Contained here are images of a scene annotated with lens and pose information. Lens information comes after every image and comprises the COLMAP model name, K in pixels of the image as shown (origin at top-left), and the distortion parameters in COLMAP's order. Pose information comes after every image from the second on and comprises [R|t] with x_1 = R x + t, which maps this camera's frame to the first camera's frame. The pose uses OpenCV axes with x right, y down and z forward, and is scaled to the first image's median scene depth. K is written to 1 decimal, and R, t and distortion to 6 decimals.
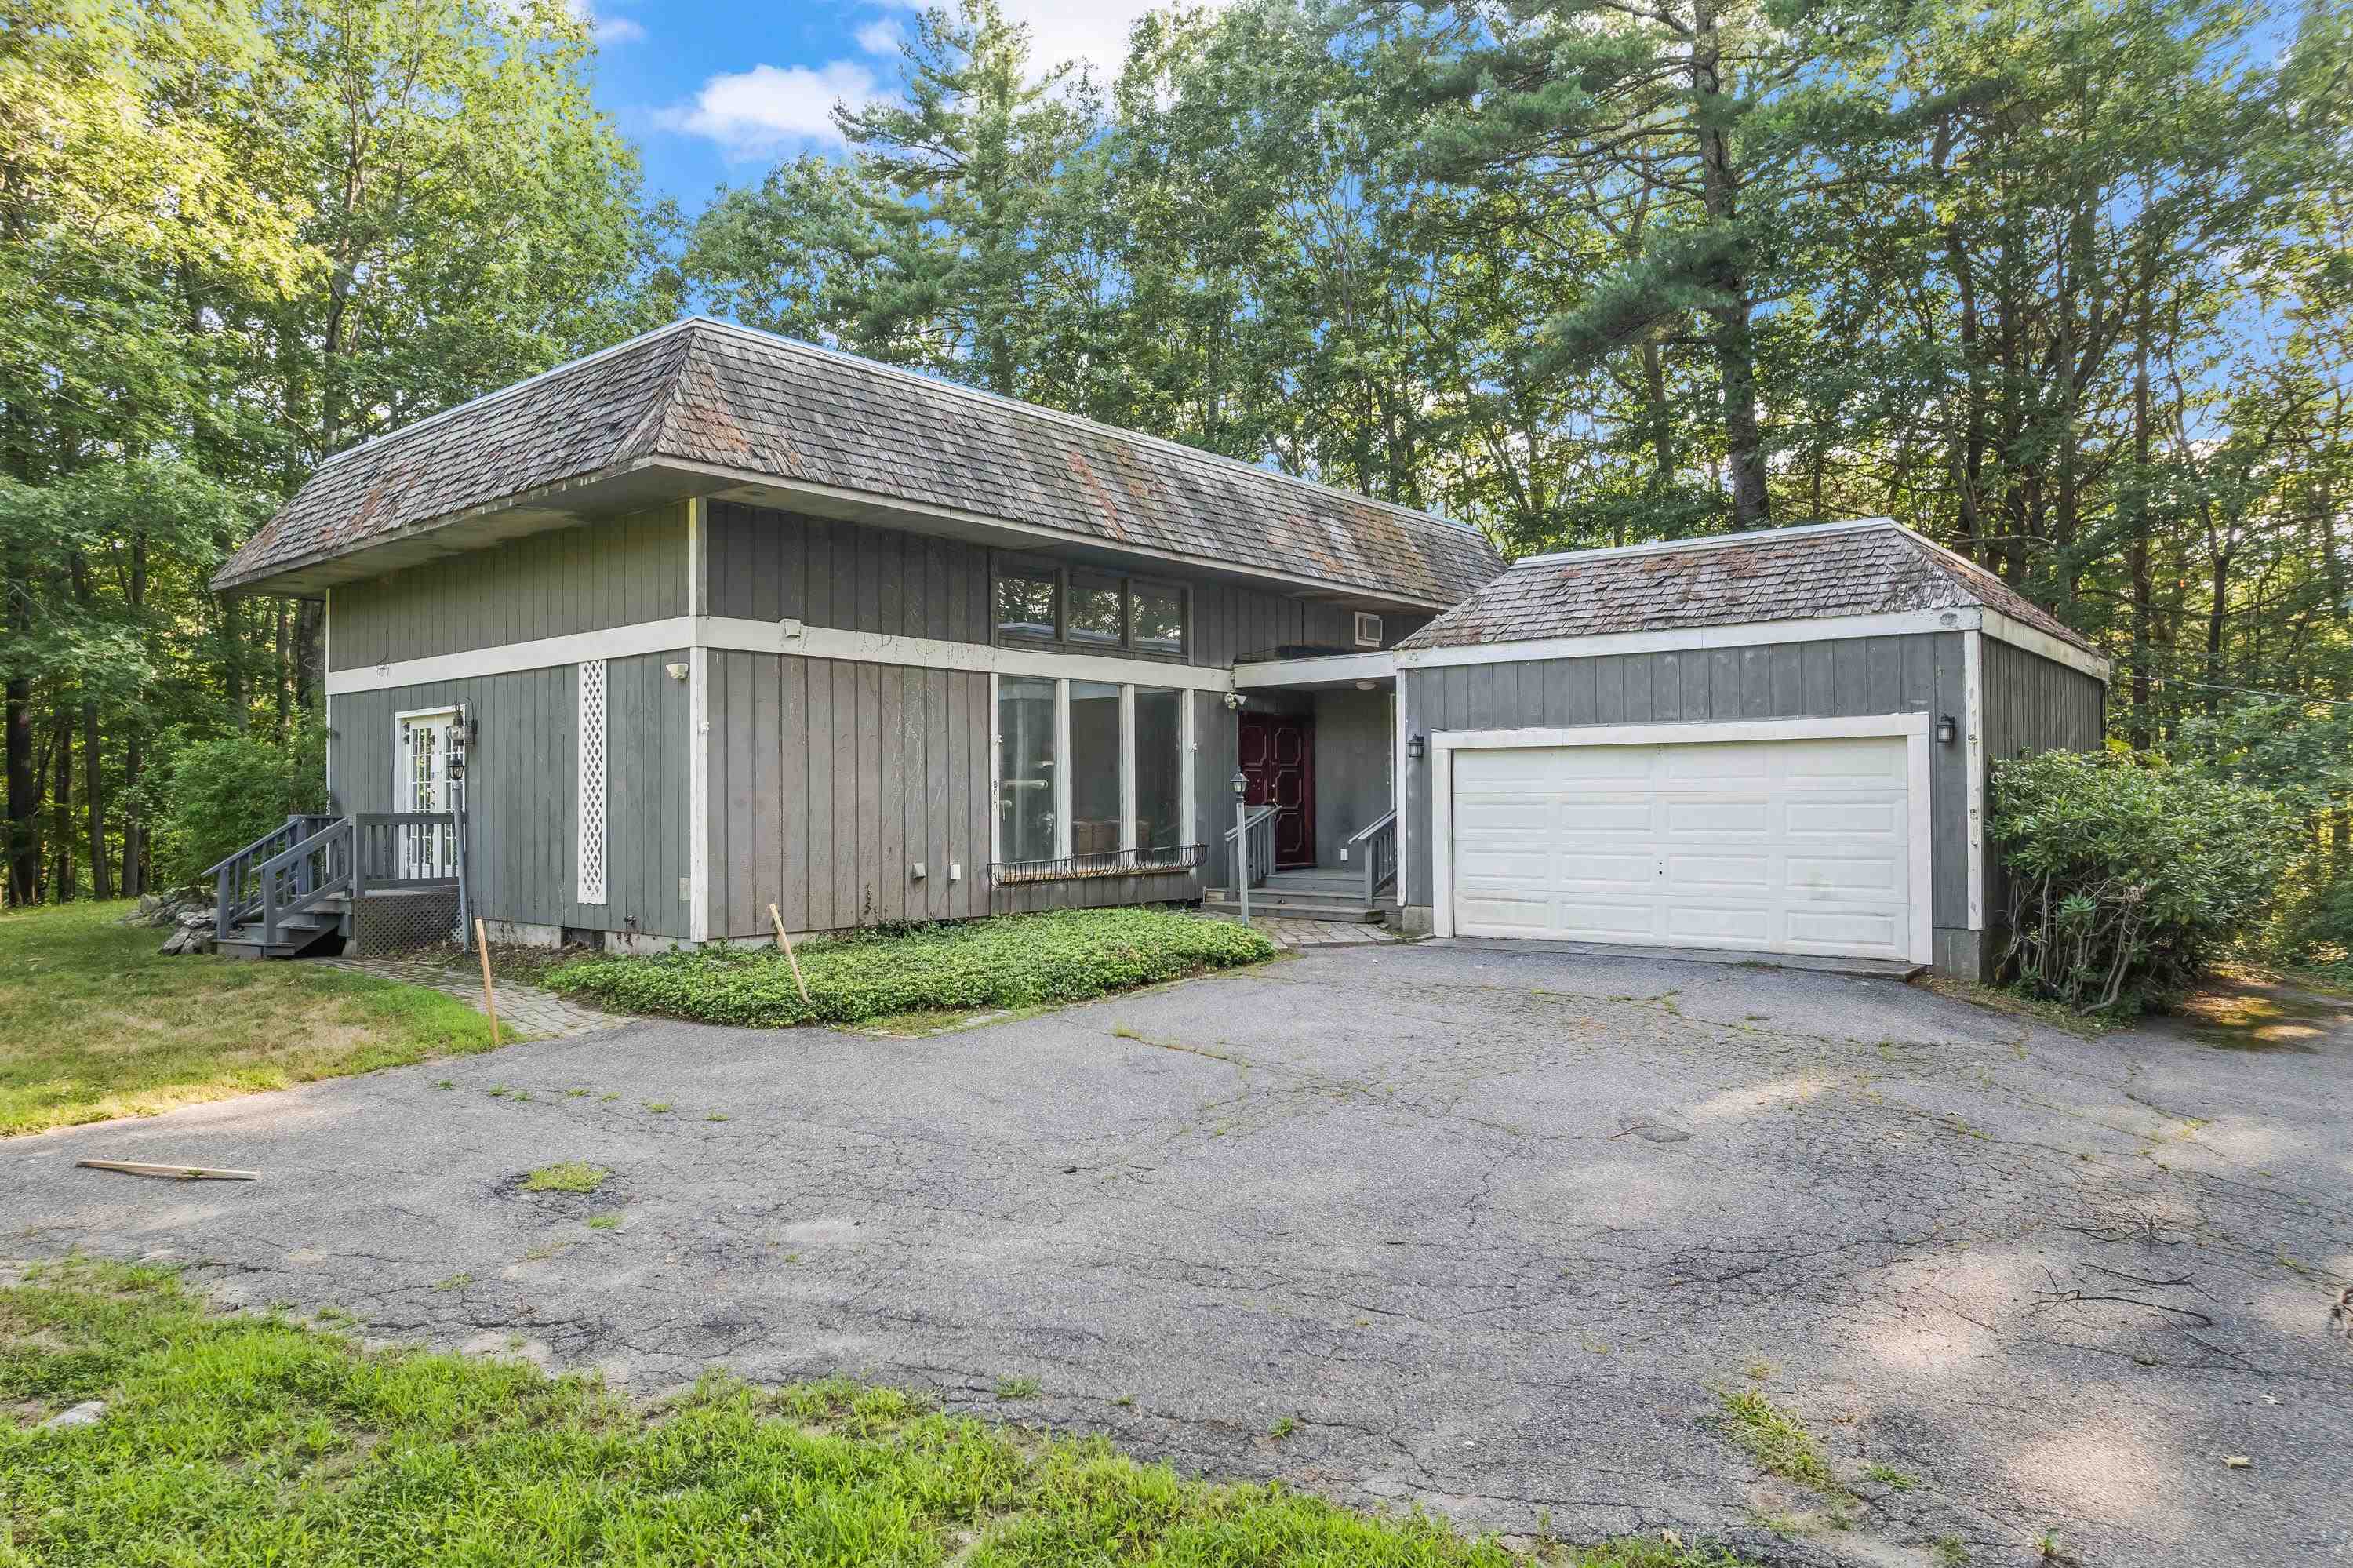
lens RADIAL K [[1490.8, 0, 1176.0], [0, 1490.8, 787.1], [0, 0, 1]] dist [-0.000537, 0.000072]
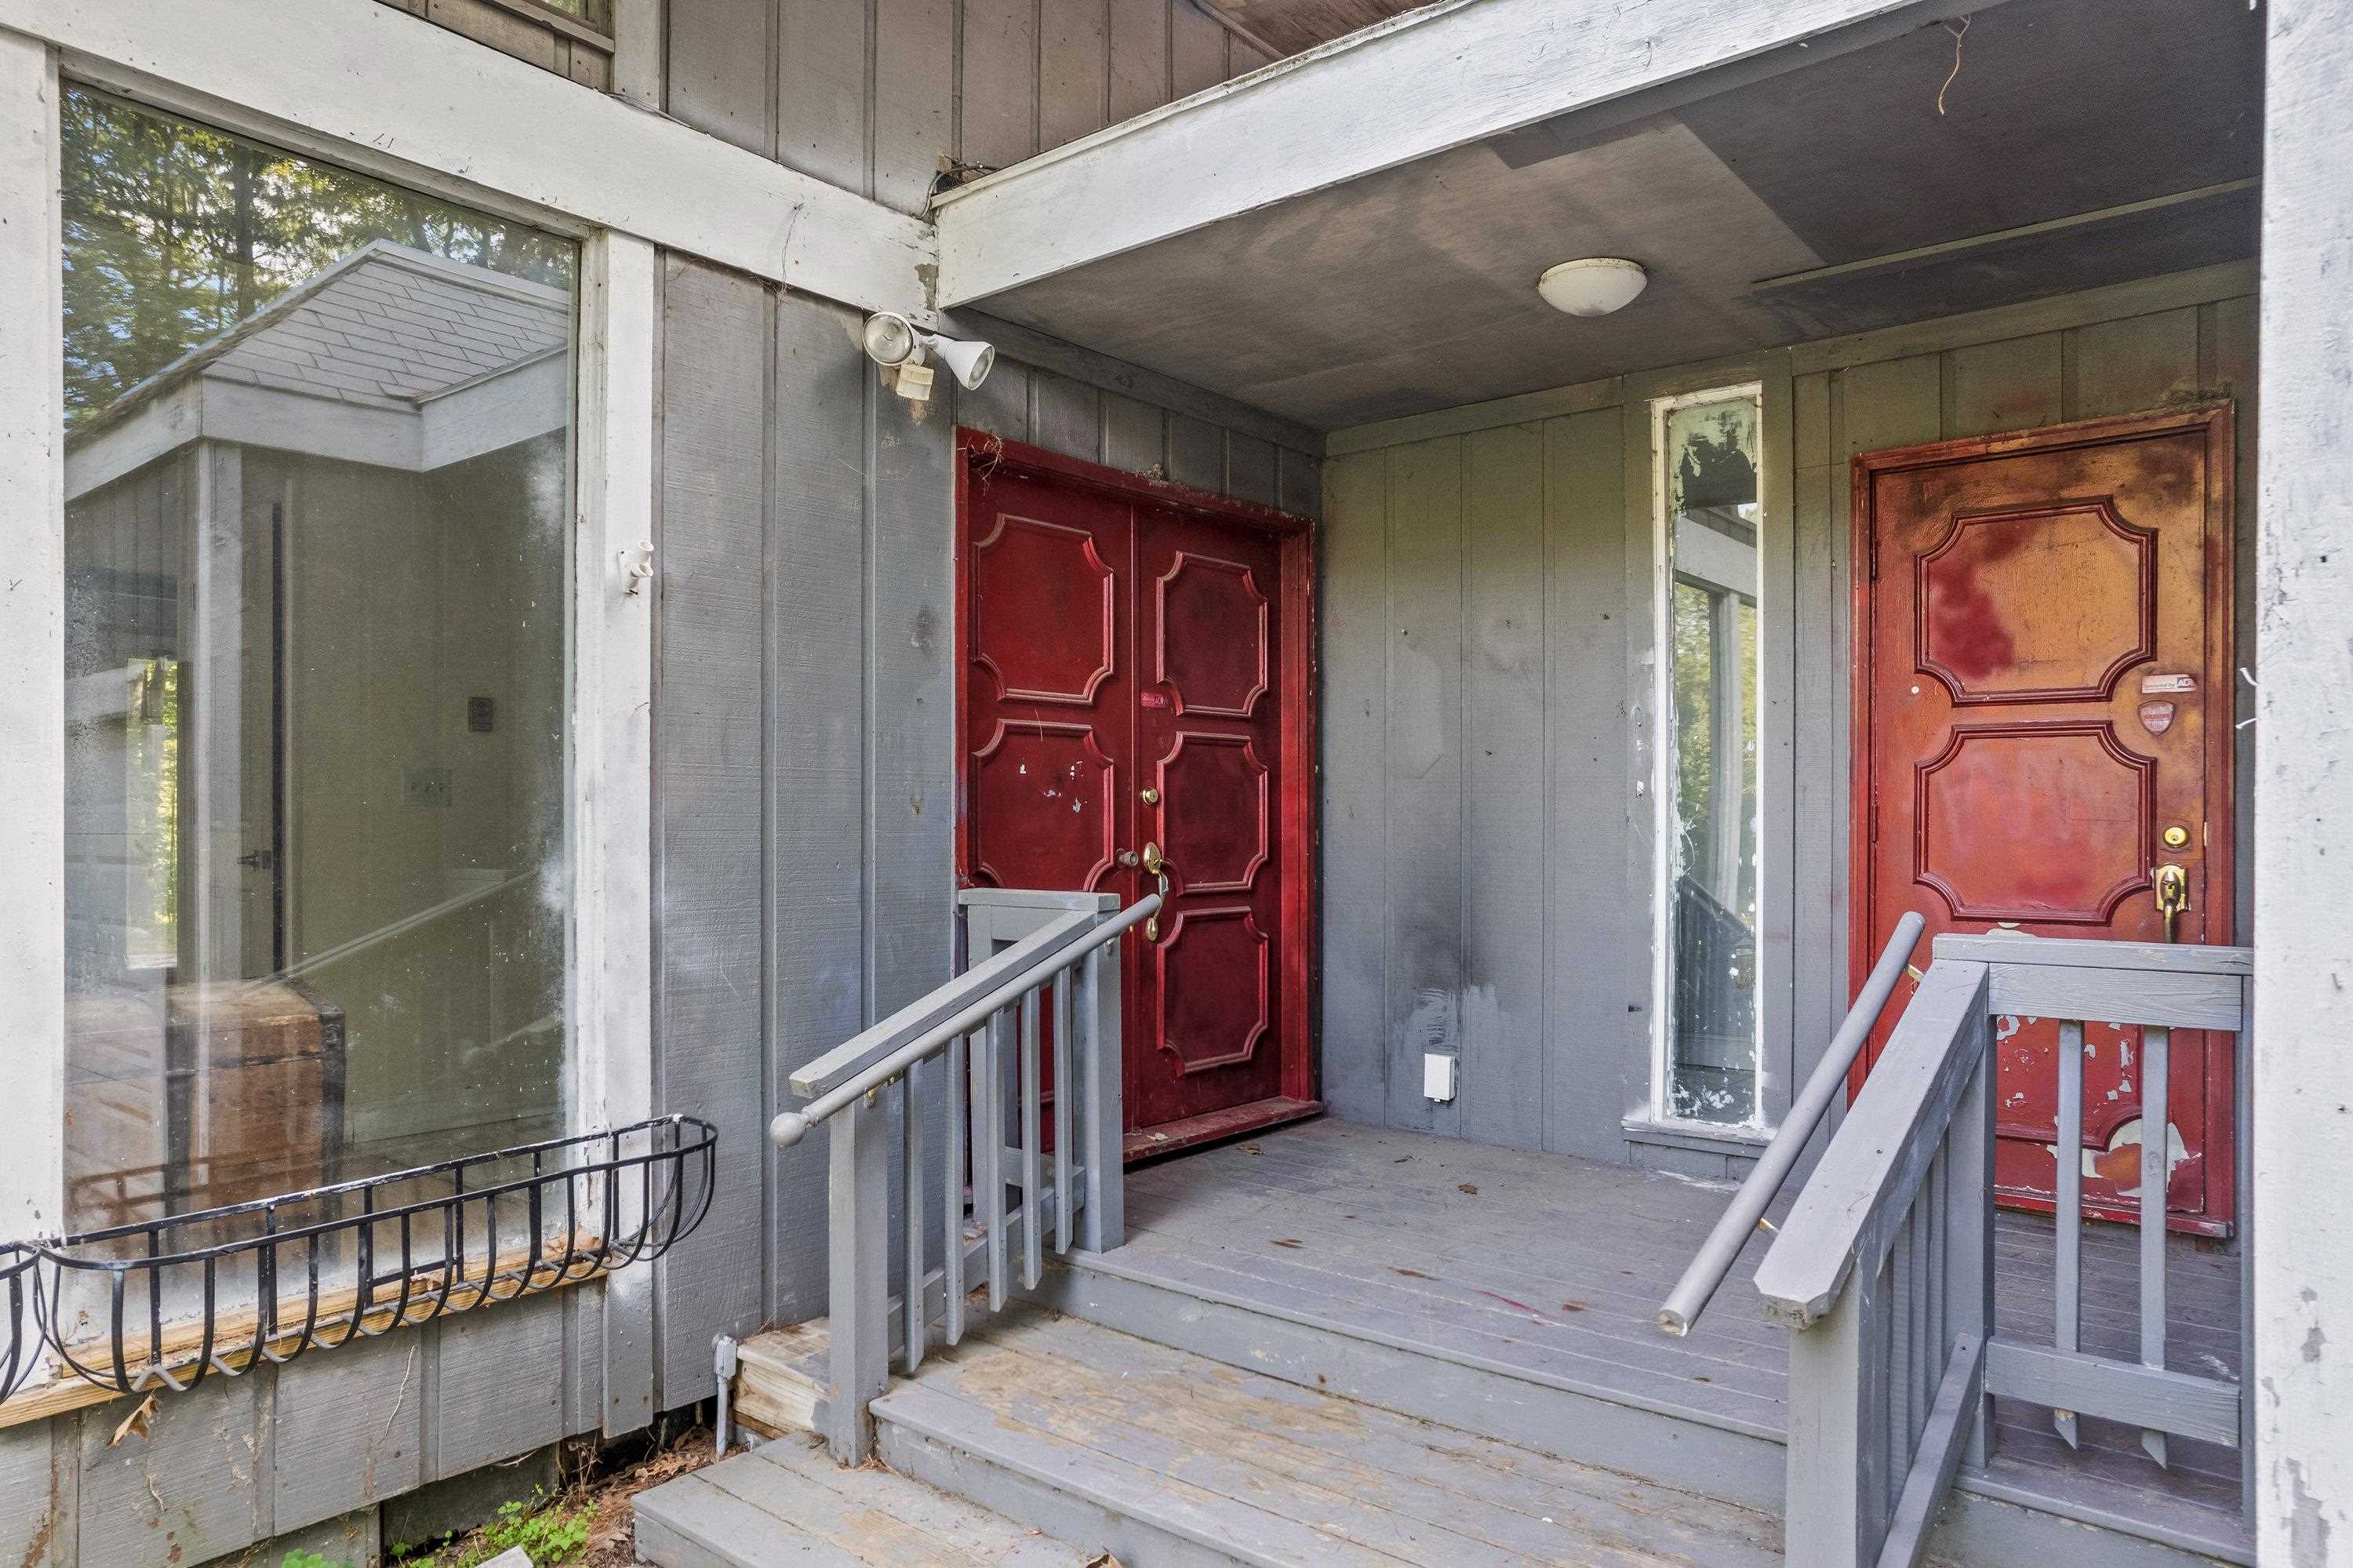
lens RADIAL K [[1490.8, 0, 1175.9], [0, 1490.8, 790.3], [0, 0, 1]] dist [-0.000537, 0.000072]
pose [[0.999798, 0.009618, 0.017645, 0.069944], [-0.009842, 0.999872, 0.012644, -0.003657], [-0.017521, -0.012815, 0.999764, 0.807762]]
